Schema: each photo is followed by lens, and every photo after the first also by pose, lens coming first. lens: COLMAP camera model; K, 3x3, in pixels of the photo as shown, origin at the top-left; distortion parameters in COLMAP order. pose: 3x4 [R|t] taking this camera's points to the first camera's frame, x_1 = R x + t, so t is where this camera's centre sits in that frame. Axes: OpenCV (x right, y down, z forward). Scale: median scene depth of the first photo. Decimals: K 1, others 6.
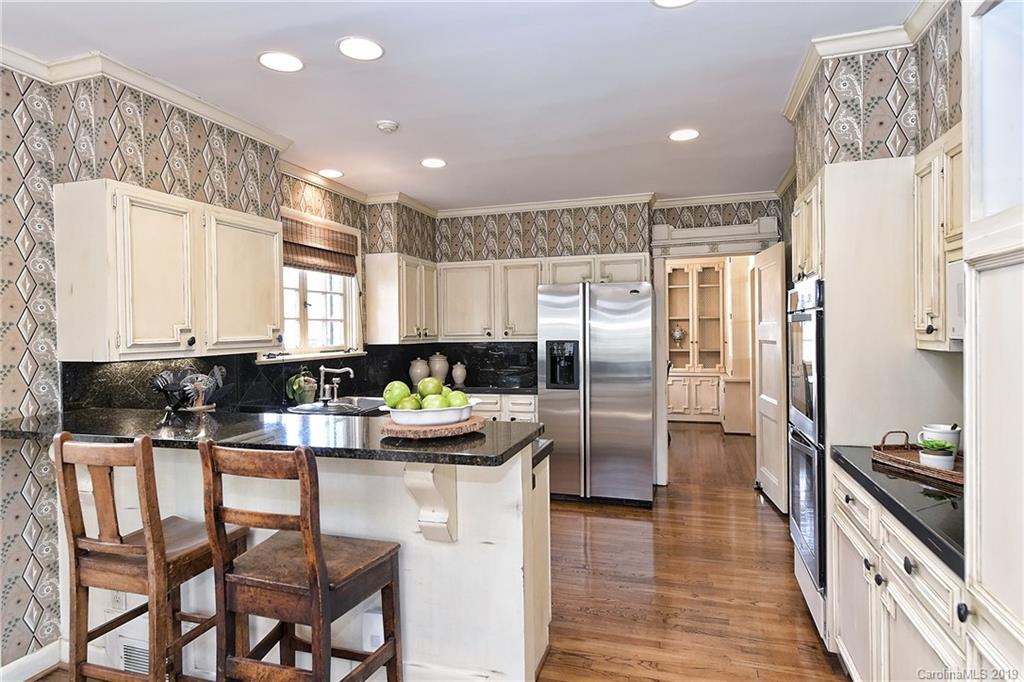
lens RADIAL K [[560.8, 0, 512.0], [0, 560.8, 341.0], [0, 0, 1]] dist [0.001283, 0.000062]
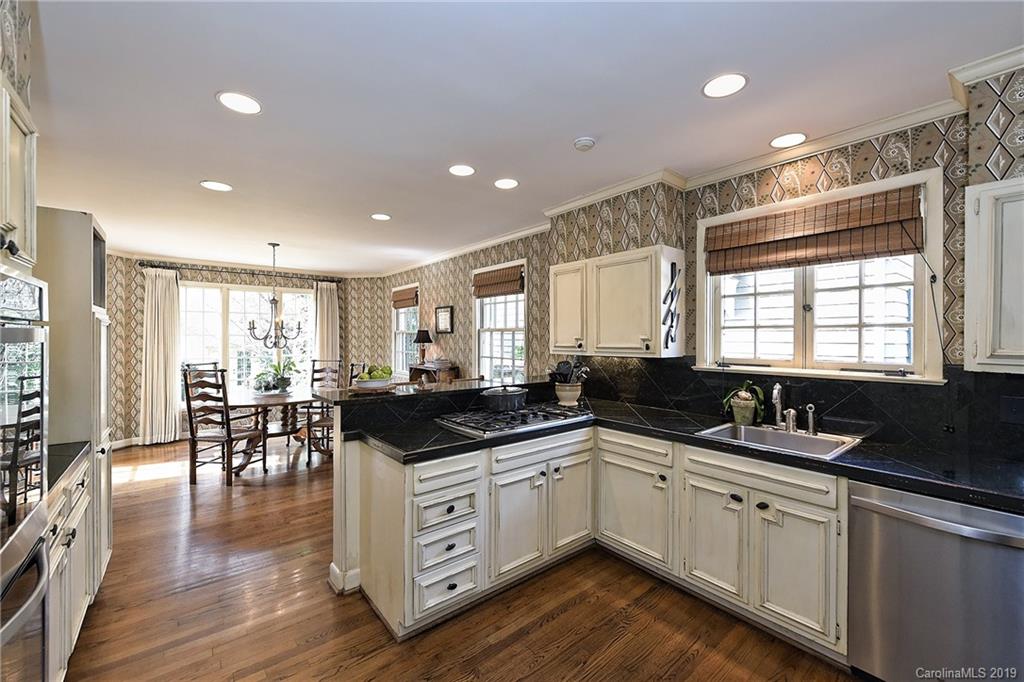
lens RADIAL K [[416.5, 0, 511.9], [0, 416.5, 337.8], [0, 0, 1]] dist [-0.001595, -0.000070]
pose [[-0.550233, 0.014124, -0.834892, 0.313034], [-0.009295, 0.999691, 0.023038, -0.027239], [0.834960, 0.020437, -0.549932, 0.830148]]
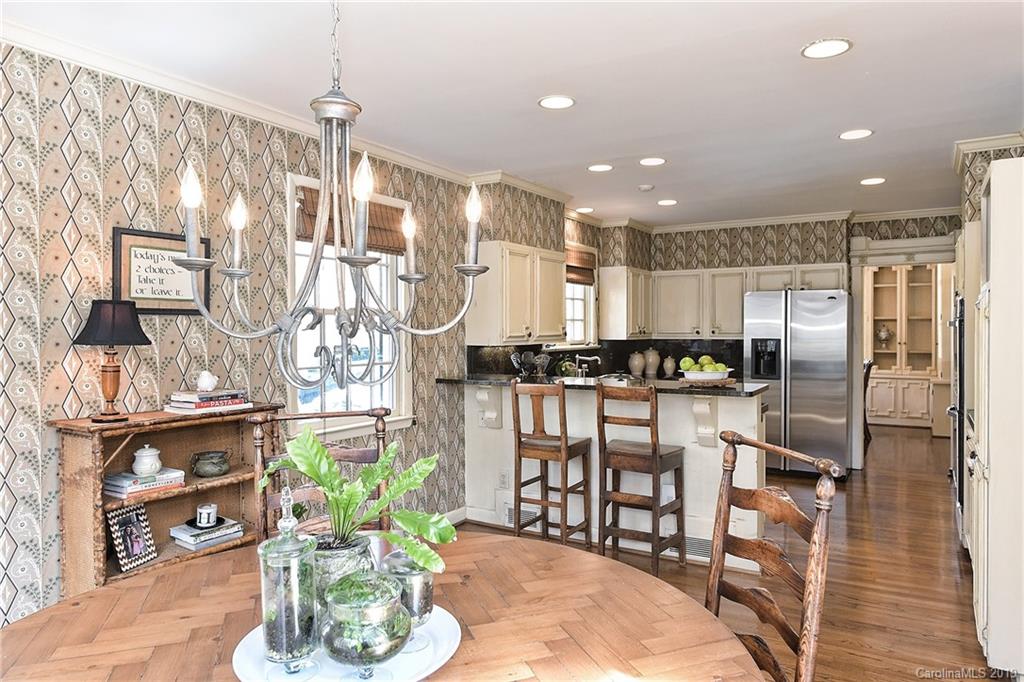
lens RADIAL K [[675.3, 0, 510.7], [0, 675.3, 337.1], [0, 0, 1]] dist [-0.004185, -0.002320]
pose [[0.970967, 0.014481, -0.238775, -0.088960], [-0.015376, 0.999880, -0.001886, 0.006475], [0.238719, 0.005502, 0.971073, -0.491685]]
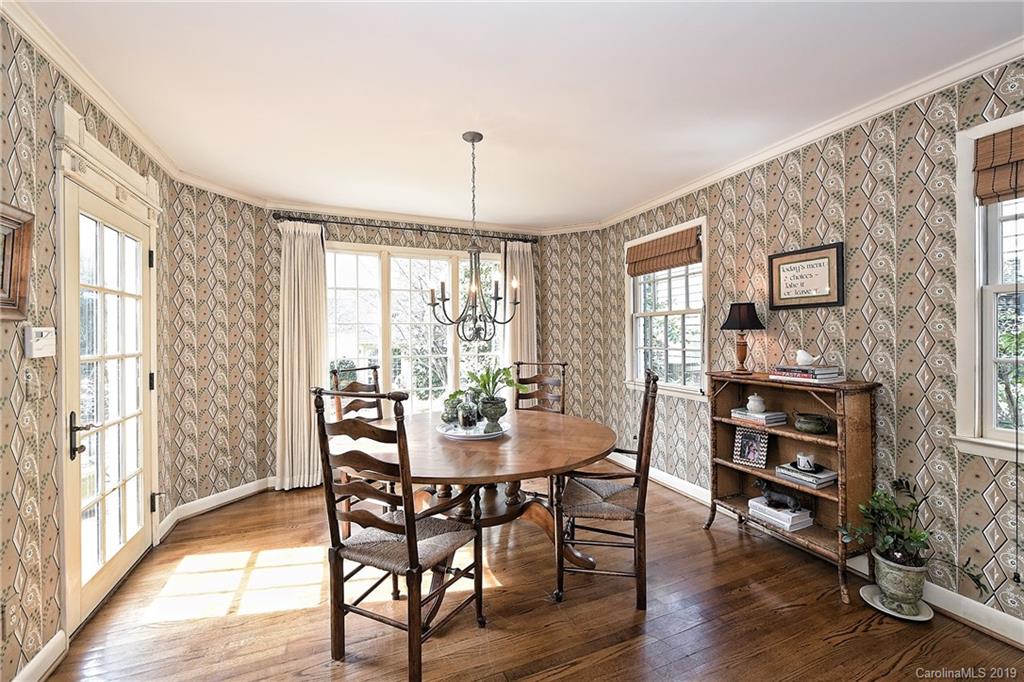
lens RADIAL K [[416.5, 0, 511.9], [0, 416.5, 337.8], [0, 0, 1]] dist [-0.001595, -0.000070]
pose [[-0.765040, 0.024862, -0.643502, 0.080152], [0.007279, 0.999525, 0.029963, 0.008628], [0.643941, 0.018239, -0.764858, 0.204438]]
